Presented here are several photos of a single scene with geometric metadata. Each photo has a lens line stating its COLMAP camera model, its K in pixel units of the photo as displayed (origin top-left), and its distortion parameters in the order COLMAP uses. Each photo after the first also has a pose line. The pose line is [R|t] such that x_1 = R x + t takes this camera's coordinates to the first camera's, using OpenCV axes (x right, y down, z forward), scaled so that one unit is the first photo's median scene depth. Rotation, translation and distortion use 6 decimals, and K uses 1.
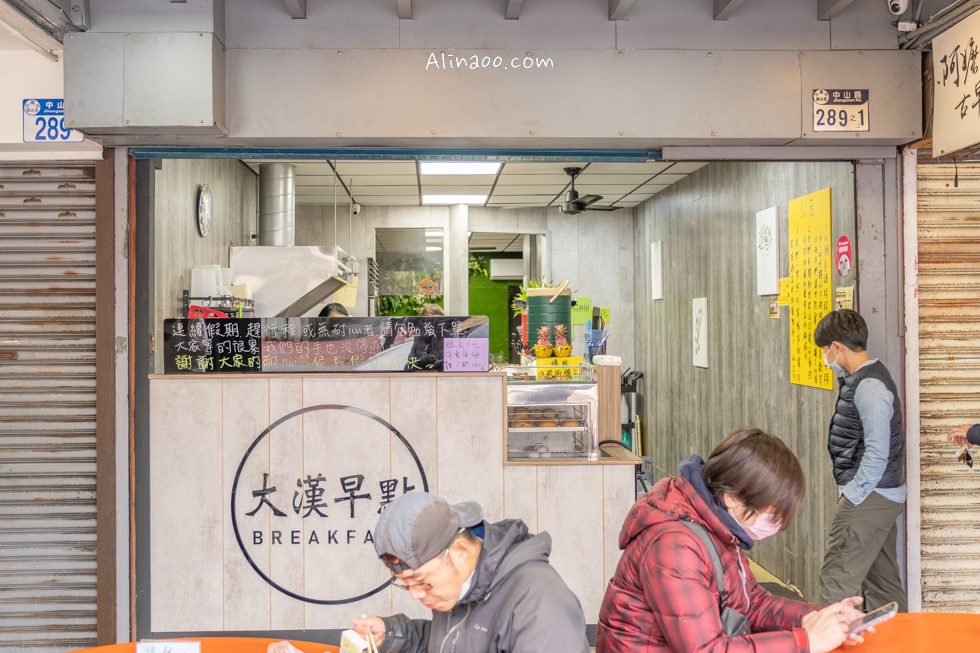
lens RADIAL K [[1003.0, 0, 490.0], [0, 1003.0, 326.5], [0, 0, 1]] dist [0.003964, 0.003065]
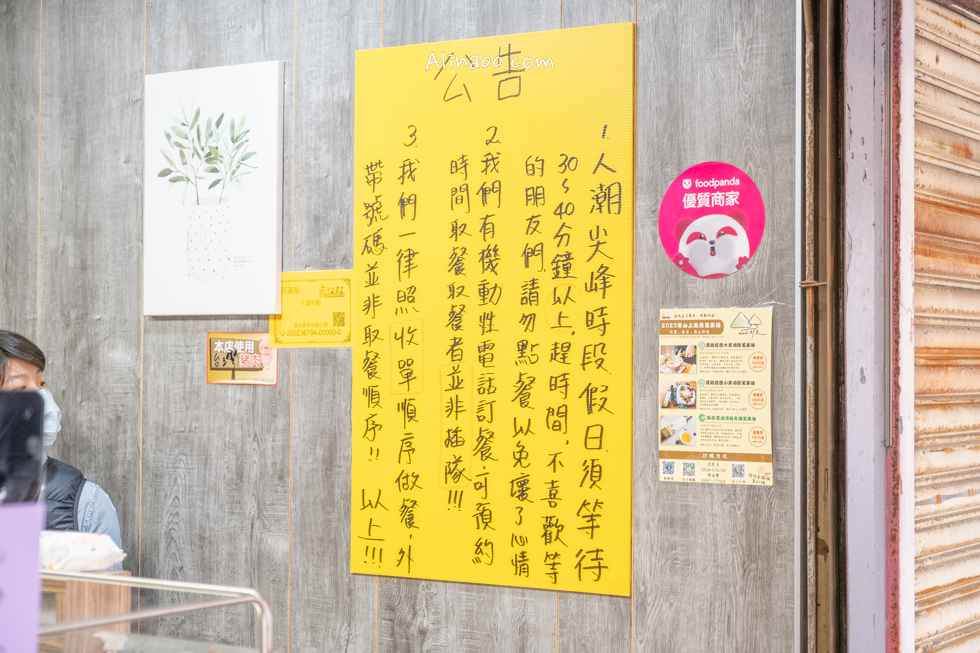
lens RADIAL K [[1774.5, 0, 490.0], [0, 1774.5, 326.5], [0, 0, 1]] dist [-0.022069, -0.018913]
pose [[0.592016, 0.034098, 0.805205, -0.210813], [-0.009997, 0.999338, -0.034969, -0.009806], [-0.805865, 0.012652, 0.591965, 0.731641]]
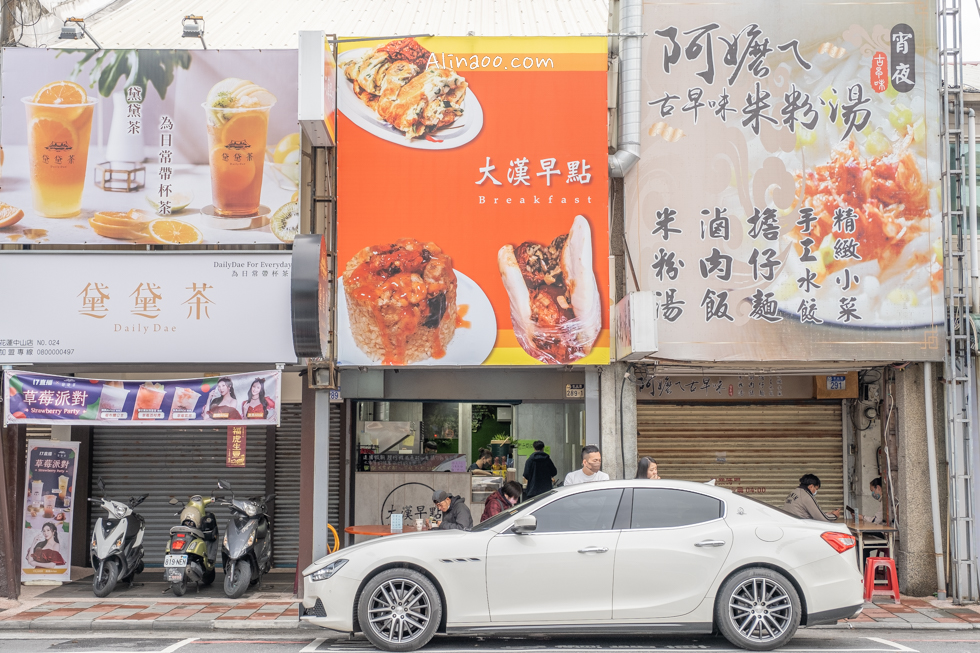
lens RADIAL K [[1335.6, 0, 490.0], [0, 1335.6, 326.5], [0, 0, 1]] dist [-0.005103, -0.001806]
pose [[0.998955, 0.004350, -0.045508, 0.144191], [-0.008510, 0.995759, -0.091609, -0.013630], [0.044916, 0.091901, 0.994755, -1.730485]]
